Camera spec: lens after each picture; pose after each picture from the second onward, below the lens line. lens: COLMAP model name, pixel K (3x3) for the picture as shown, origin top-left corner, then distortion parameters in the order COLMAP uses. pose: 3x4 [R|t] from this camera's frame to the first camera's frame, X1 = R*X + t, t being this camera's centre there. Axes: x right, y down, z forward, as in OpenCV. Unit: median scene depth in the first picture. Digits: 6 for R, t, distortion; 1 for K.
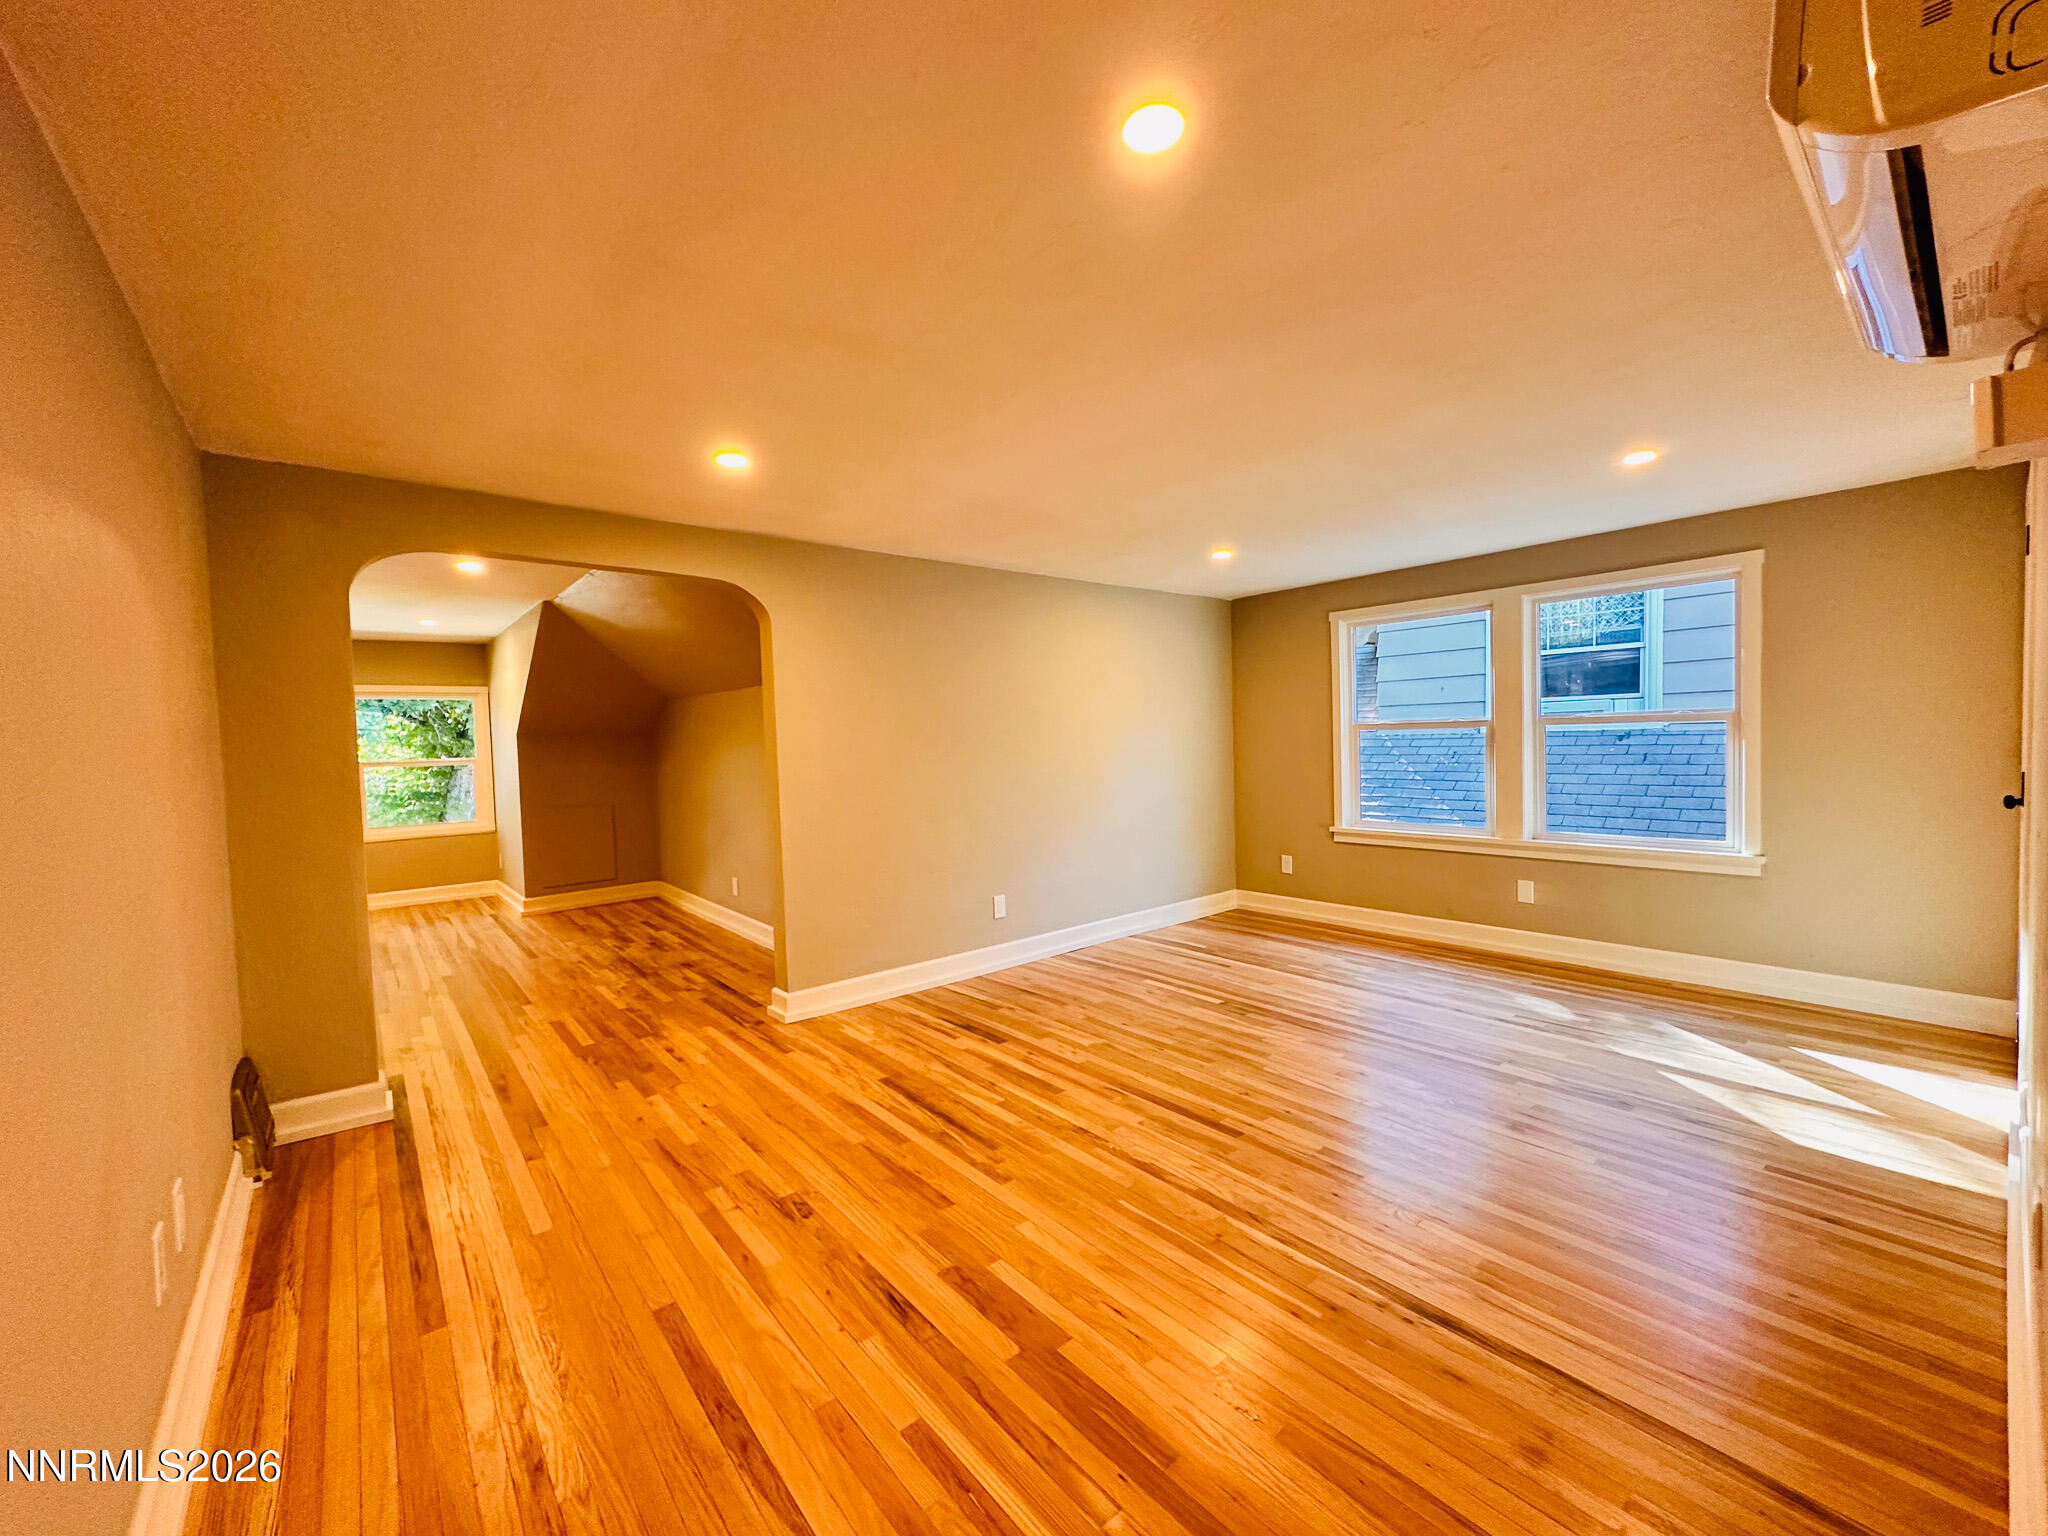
lens RADIAL K [[830.3, 0, 1034.0], [0, 830.3, 771.3], [0, 0, 1]] dist [-0.001672, 0.000417]
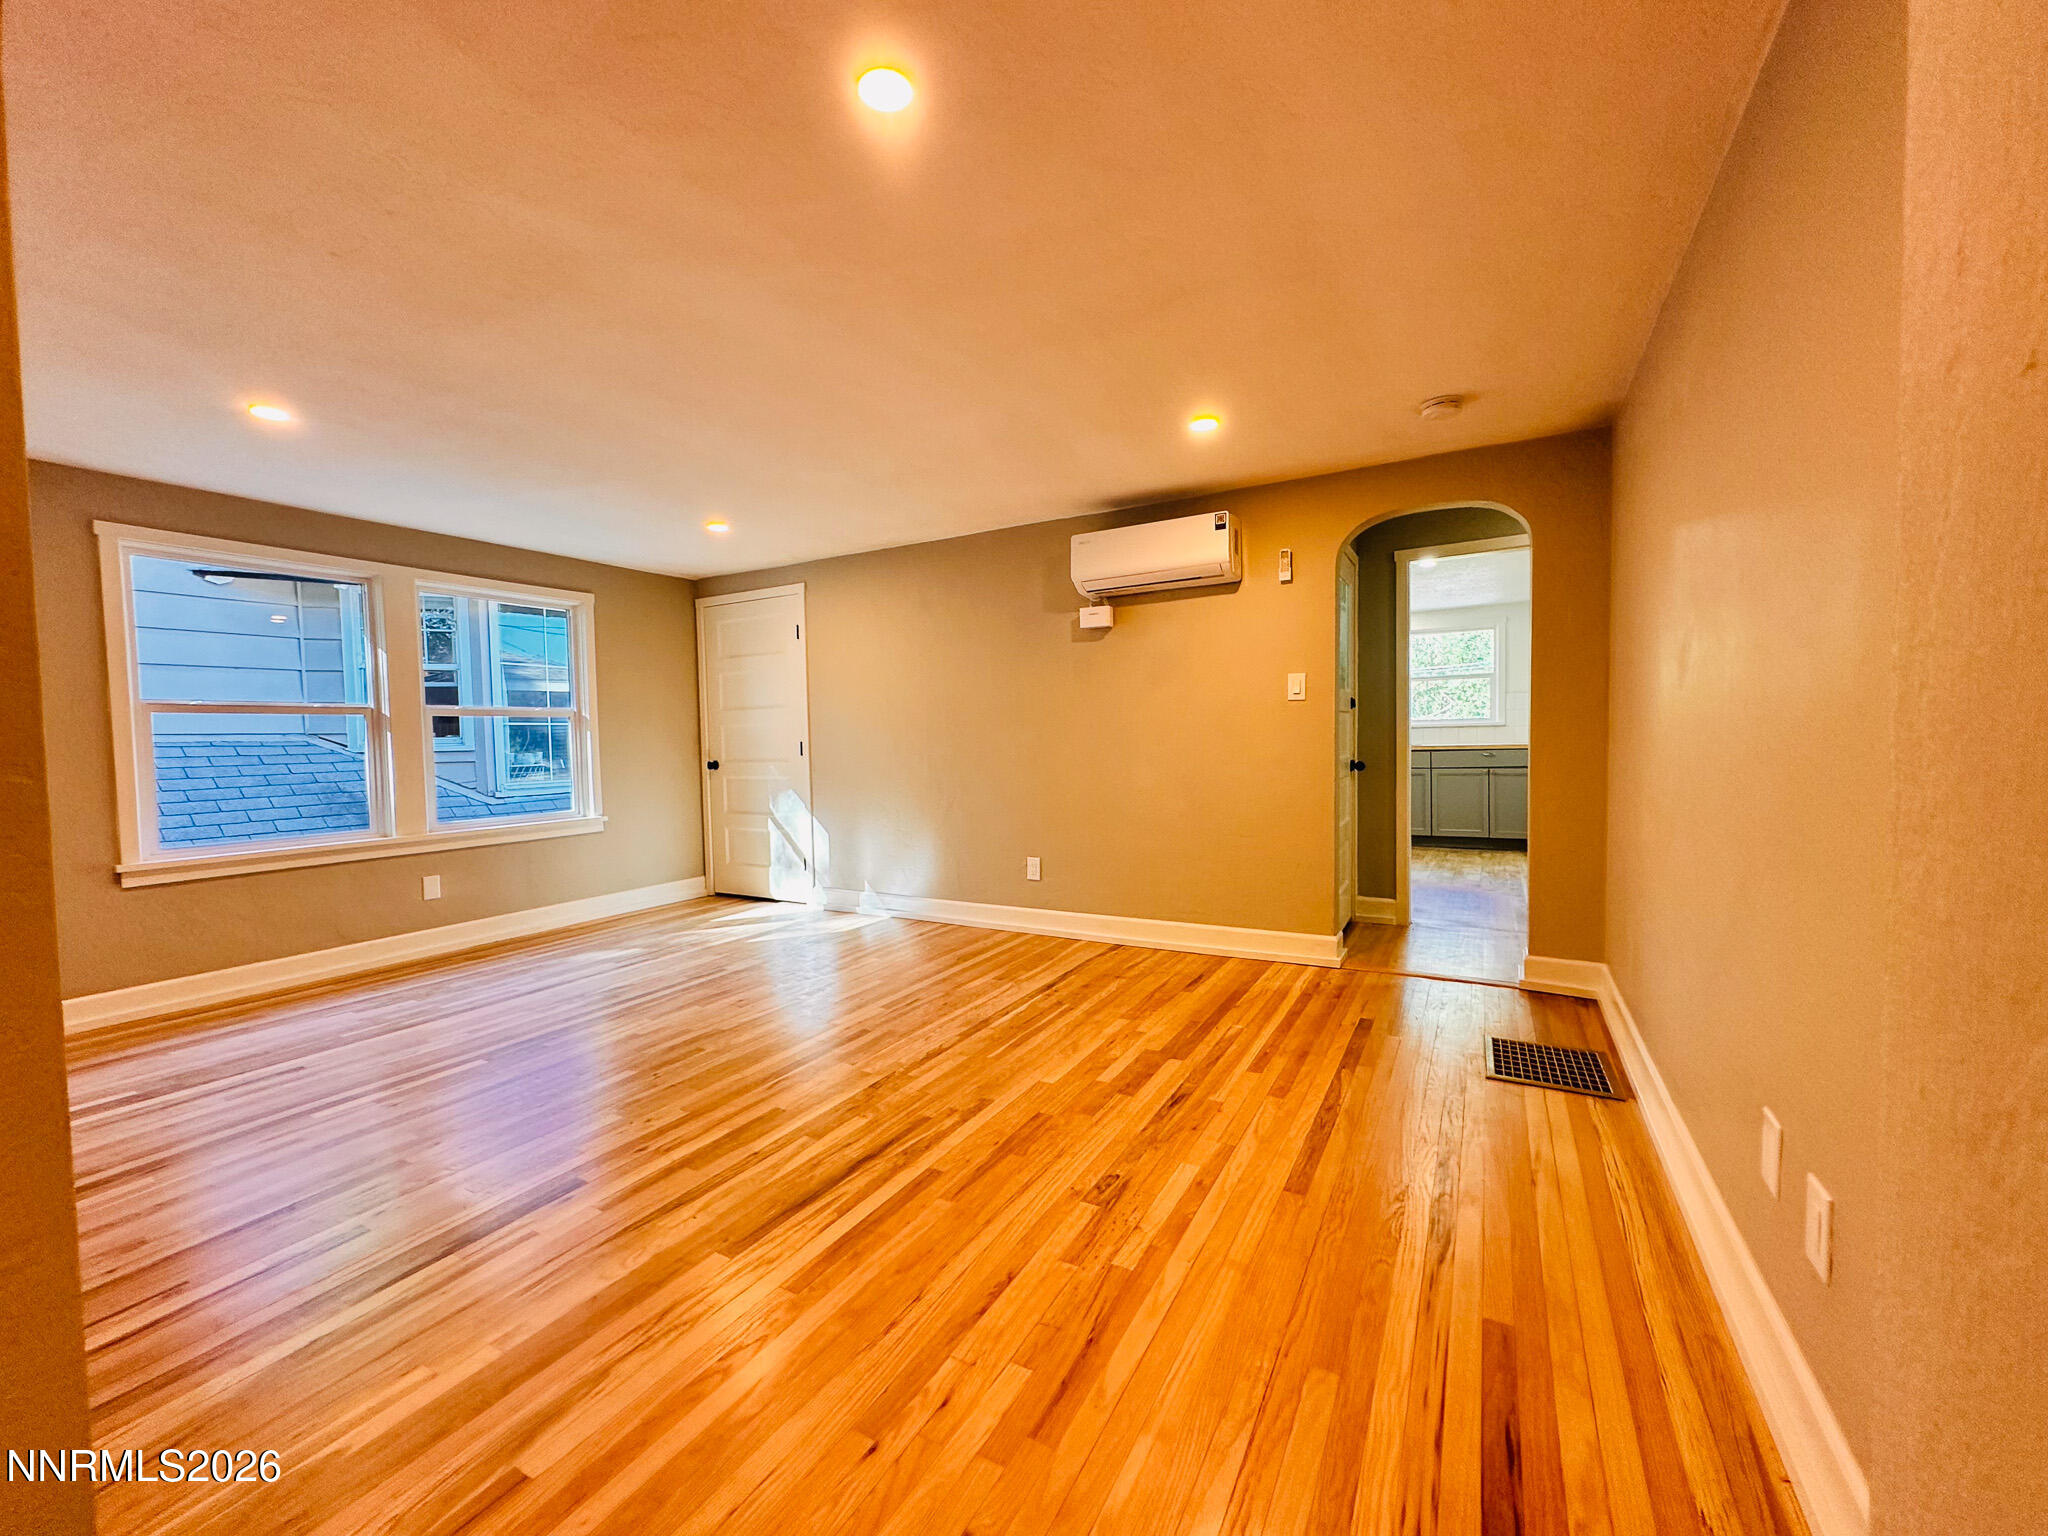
lens RADIAL K [[830.3, 0, 1034.0], [0, 830.3, 771.3], [0, 0, 1]] dist [-0.001672, 0.000417]
pose [[-0.369416, -0.002244, 0.929261, -0.910256], [0.071153, 0.996993, 0.030694, 0.054691], [-0.926536, 0.077459, -0.368146, 1.166396]]
